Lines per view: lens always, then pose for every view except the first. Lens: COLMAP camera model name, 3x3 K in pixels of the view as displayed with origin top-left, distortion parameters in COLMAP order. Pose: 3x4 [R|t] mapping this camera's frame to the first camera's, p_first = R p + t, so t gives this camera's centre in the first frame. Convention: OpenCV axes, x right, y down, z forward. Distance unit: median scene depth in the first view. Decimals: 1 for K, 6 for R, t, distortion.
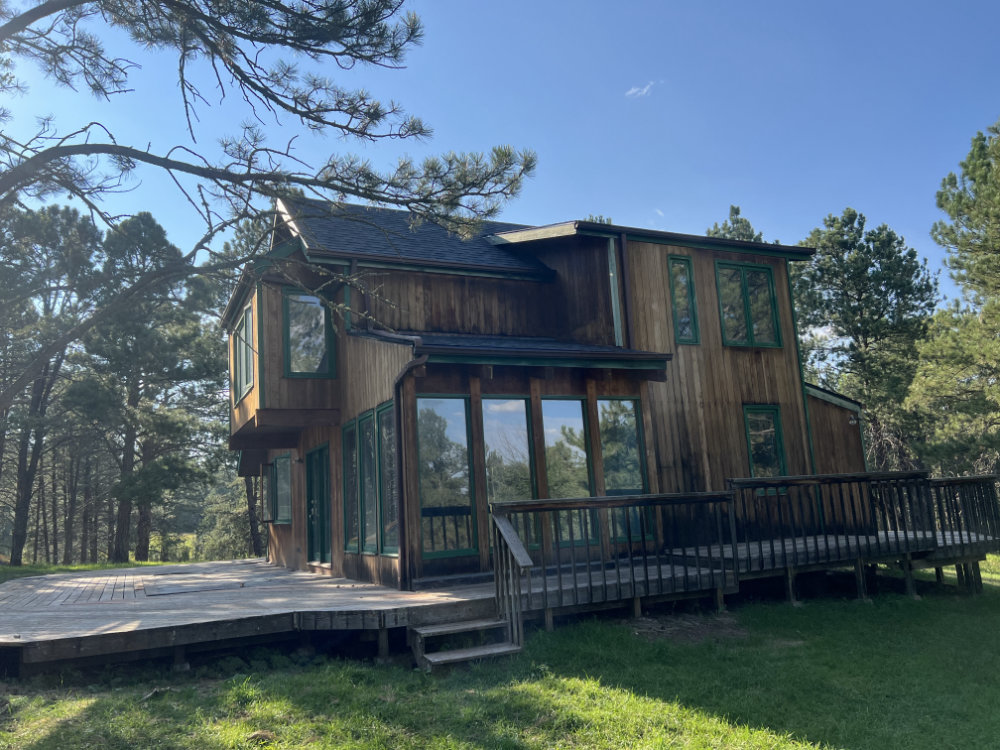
lens RADIAL K [[735.0, 0, 500.0], [0, 735.0, 375.0], [0, 0, 1]] dist [0.017907, -0.006254]
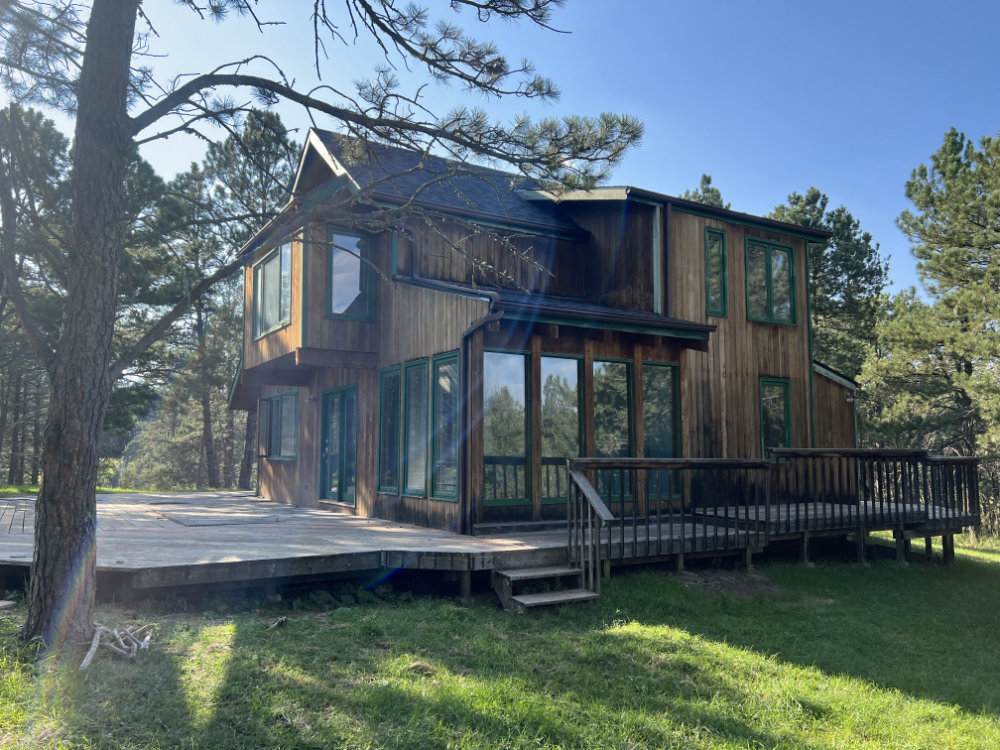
lens RADIAL K [[735.0, 0, 500.0], [0, 735.0, 375.0], [0, 0, 1]] dist [0.017907, -0.006254]
pose [[0.993230, 0.071414, 0.091620, -0.142050], [-0.077727, 0.994702, 0.067286, -0.004770], [-0.086330, -0.073952, 0.993518, -0.016650]]
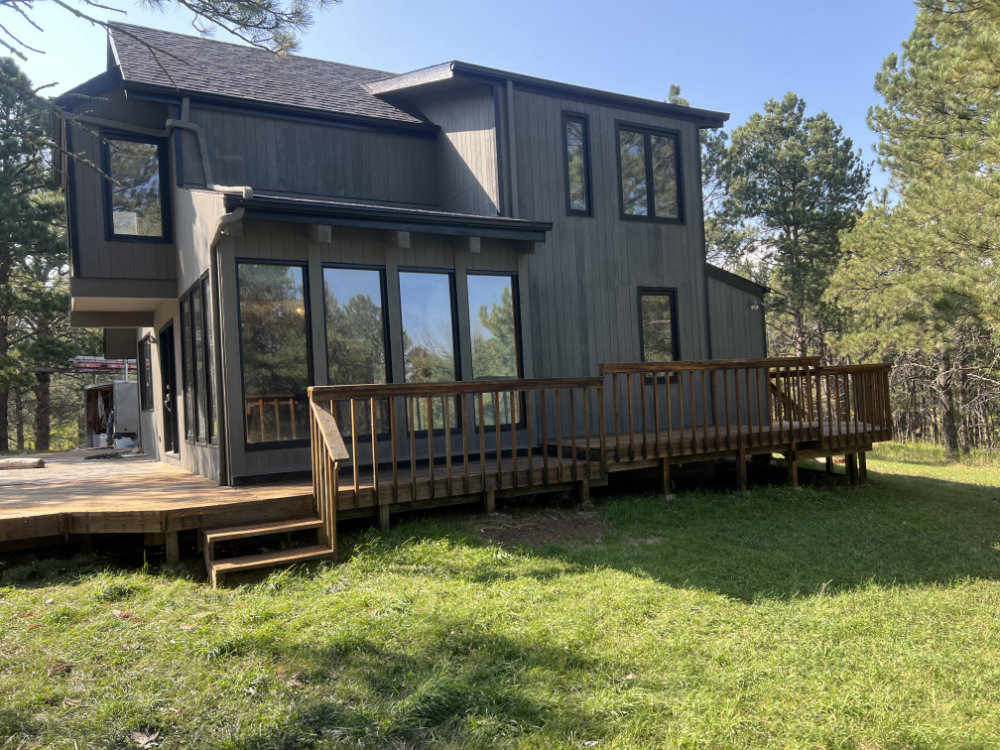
lens RADIAL K [[732.2, 0, 504.4], [0, 732.2, 375.8], [0, 0, 1]] dist [0.015328, -0.003581]
pose [[0.996595, 0.009776, 0.081870, 0.094809], [-0.021924, 0.988621, 0.148824, 0.020796], [-0.079484, -0.150112, 0.985469, 0.101831]]
